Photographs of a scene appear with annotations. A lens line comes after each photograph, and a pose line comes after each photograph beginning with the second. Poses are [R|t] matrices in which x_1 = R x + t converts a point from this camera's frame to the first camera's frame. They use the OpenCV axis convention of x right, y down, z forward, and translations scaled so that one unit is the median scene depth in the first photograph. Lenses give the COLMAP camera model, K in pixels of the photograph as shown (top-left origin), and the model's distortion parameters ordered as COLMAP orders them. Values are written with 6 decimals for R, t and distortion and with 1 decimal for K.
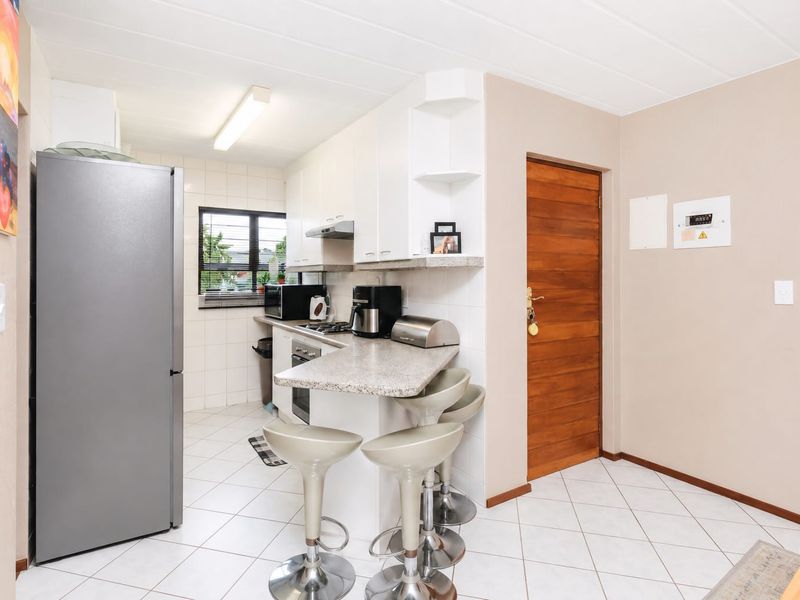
lens RADIAL K [[470.1, 0, 401.7], [0, 470.1, 270.2], [0, 0, 1]] dist [0.000264, -0.000105]
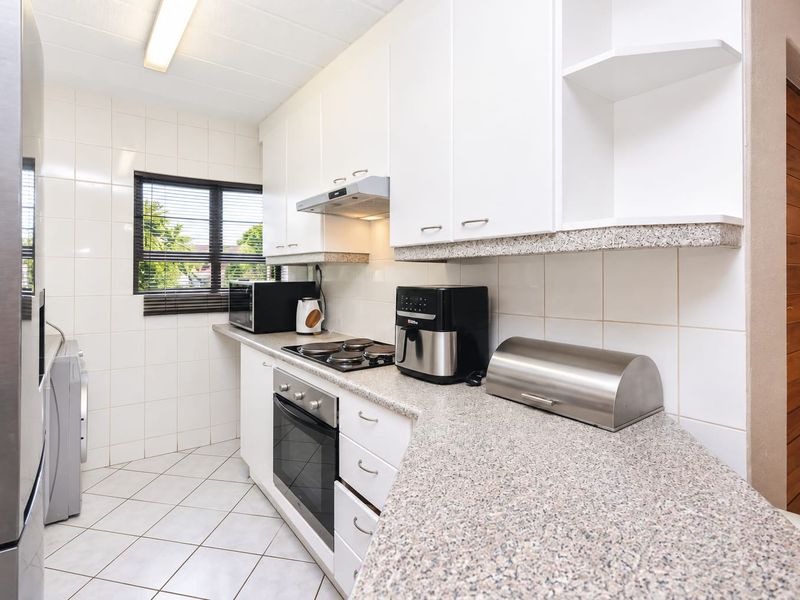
lens RADIAL K [[451.4, 0, 401.1], [0, 451.4, 247.6], [0, 0, 1]] dist [0.066575, 0.000121]
pose [[0.996873, 0.003445, 0.078941, -0.109466], [-0.000439, 0.999275, -0.038059, 0.005591], [-0.079015, 0.037906, 0.996153, 0.359914]]
